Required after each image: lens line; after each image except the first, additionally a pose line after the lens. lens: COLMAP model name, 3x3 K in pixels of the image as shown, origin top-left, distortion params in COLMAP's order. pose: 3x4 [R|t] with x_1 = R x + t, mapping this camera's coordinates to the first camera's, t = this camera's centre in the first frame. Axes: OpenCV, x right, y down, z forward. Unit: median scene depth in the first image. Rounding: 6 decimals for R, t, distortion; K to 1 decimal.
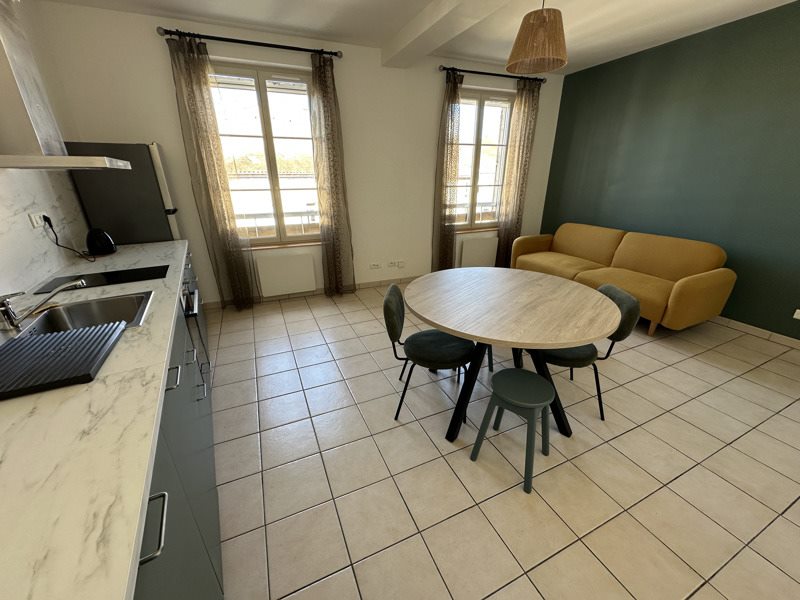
lens RADIAL K [[318.1, 0, 394.6], [0, 318.1, 301.1], [0, 0, 1]] dist [-0.002614, 0.000050]
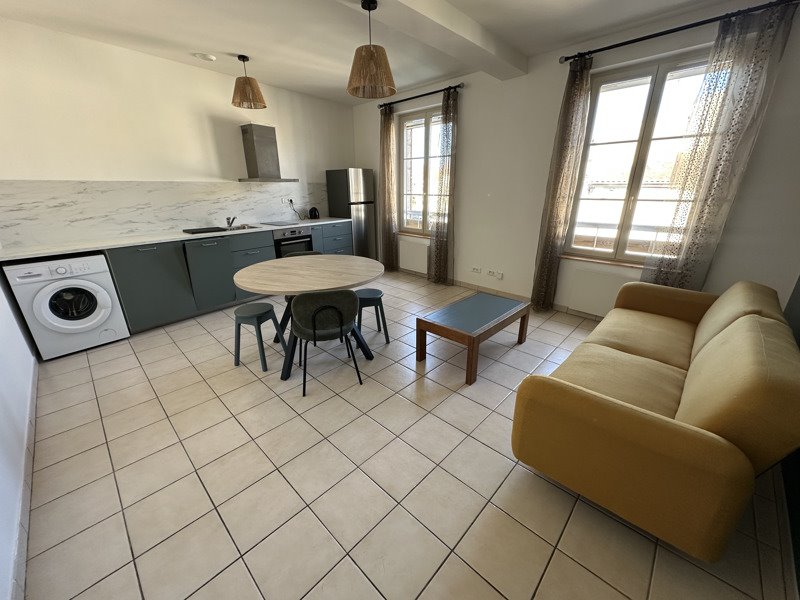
lens RADIAL K [[318.1, 0, 395.0], [0, 318.1, 298.6], [0, 0, 1]] dist [-0.002614, 0.000050]
pose [[0.369780, 0.315886, -0.873773, 0.835904], [-0.338494, 0.921602, 0.189926, -0.140260], [0.865266, 0.225535, 0.447715, 0.340891]]
